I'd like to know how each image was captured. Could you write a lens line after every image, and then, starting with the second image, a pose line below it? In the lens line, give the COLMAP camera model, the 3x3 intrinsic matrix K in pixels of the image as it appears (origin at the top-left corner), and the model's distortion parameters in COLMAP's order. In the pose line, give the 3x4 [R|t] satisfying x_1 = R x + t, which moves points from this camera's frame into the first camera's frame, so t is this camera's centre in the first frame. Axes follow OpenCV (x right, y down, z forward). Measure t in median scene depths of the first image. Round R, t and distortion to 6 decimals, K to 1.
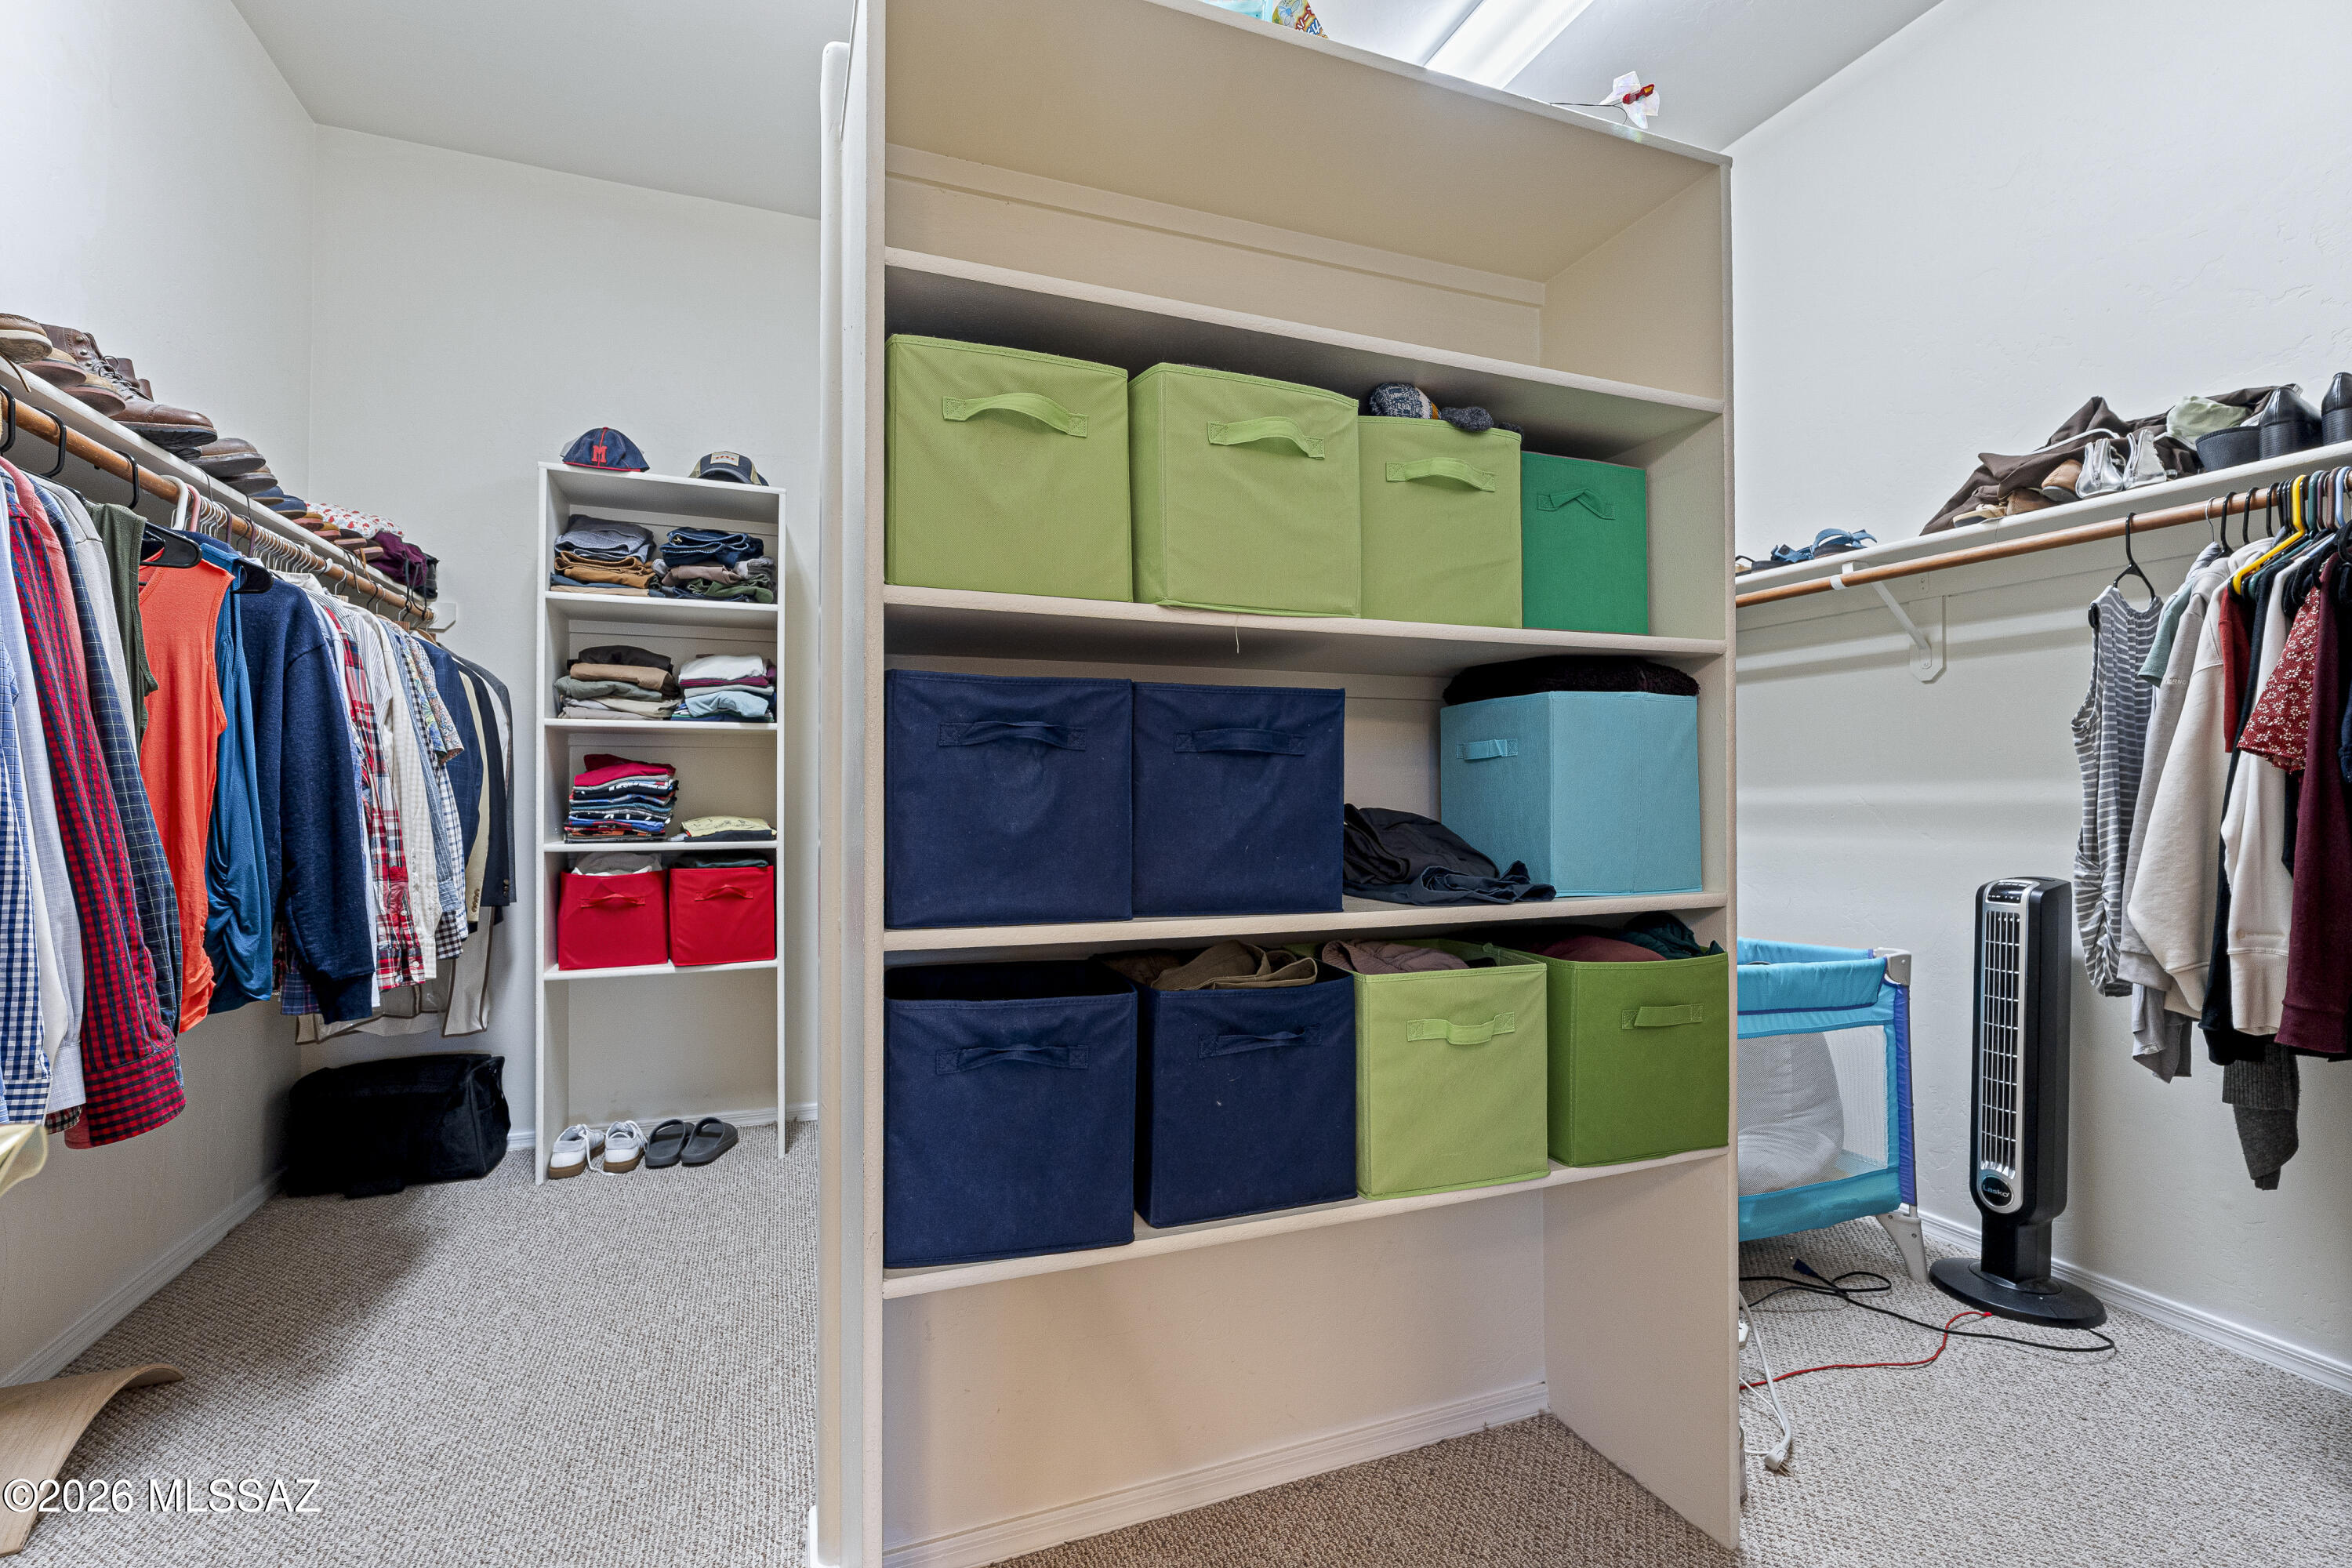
lens RADIAL K [[1041.1, 0, 1177.0], [0, 1041.1, 795.2], [0, 0, 1]] dist [-0.004263, -0.000023]
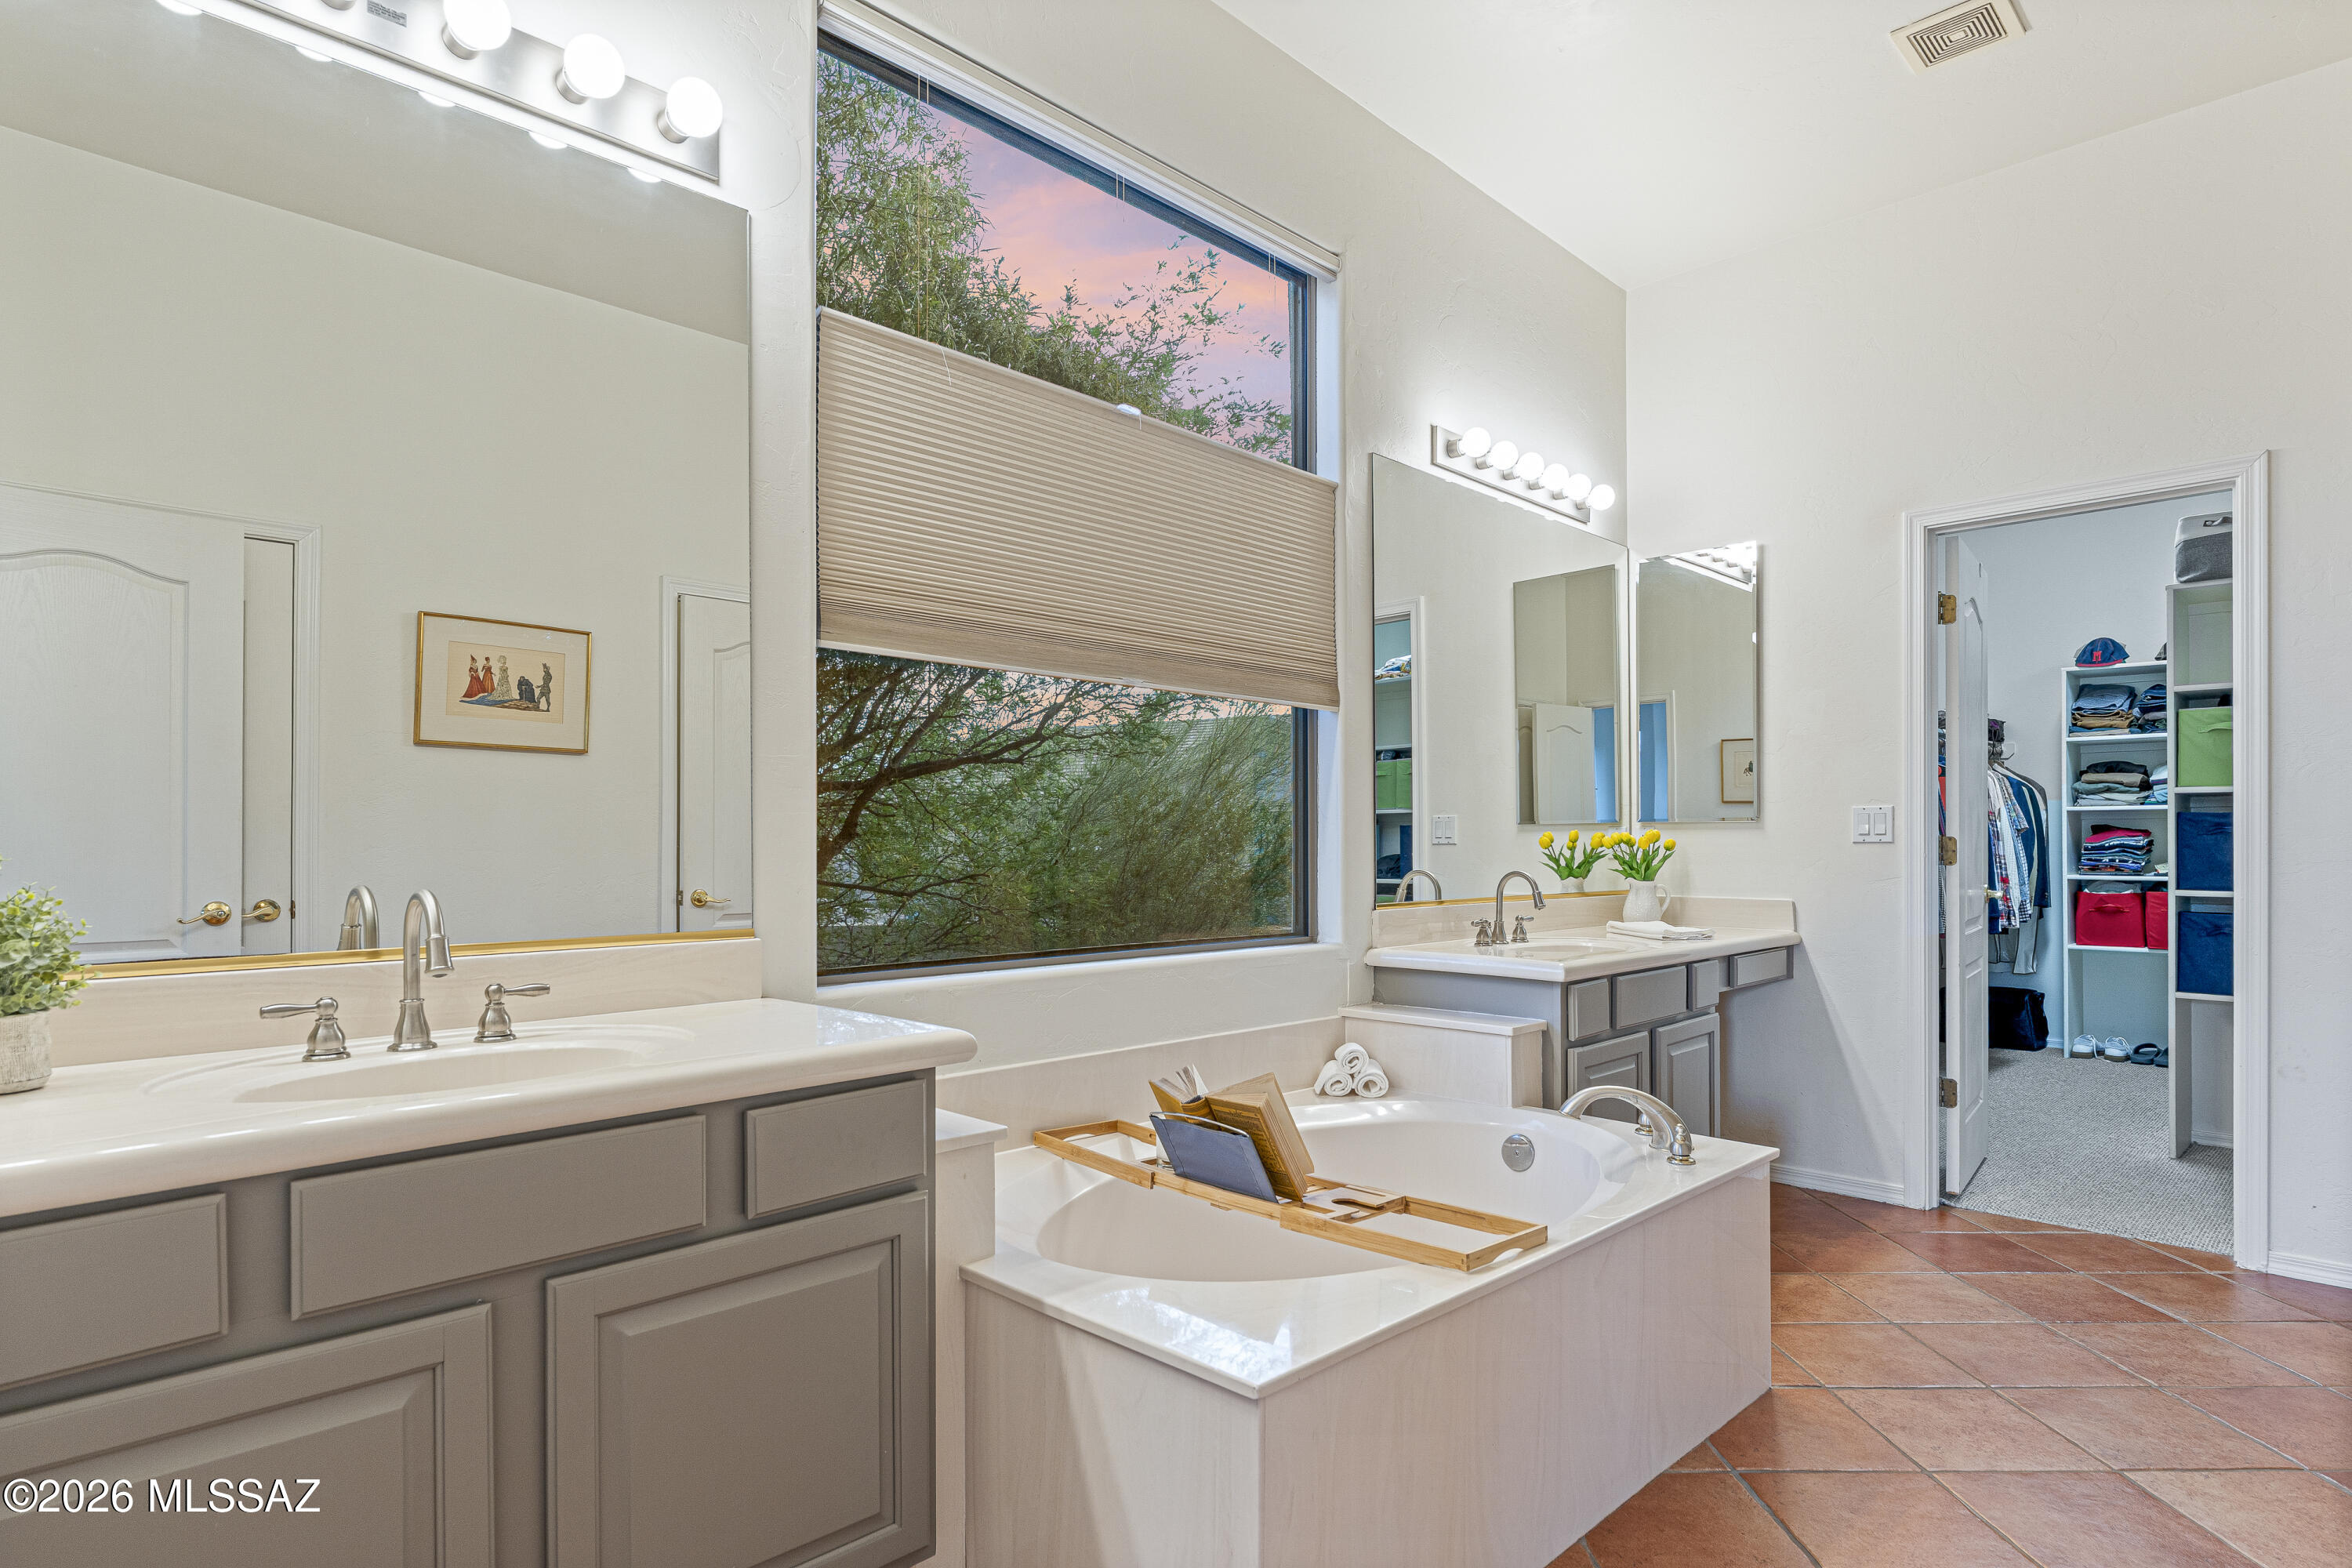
lens RADIAL K [[1240.7, 0, 1175.2], [0, 1240.7, 830.9], [0, 0, 1]] dist [-0.005820, -0.000517]
pose [[0.390245, -0.012973, -0.920620, 0.762895], [0.001182, 0.999907, -0.013589, -0.003037], [0.920710, 0.004215, 0.390224, -1.261114]]
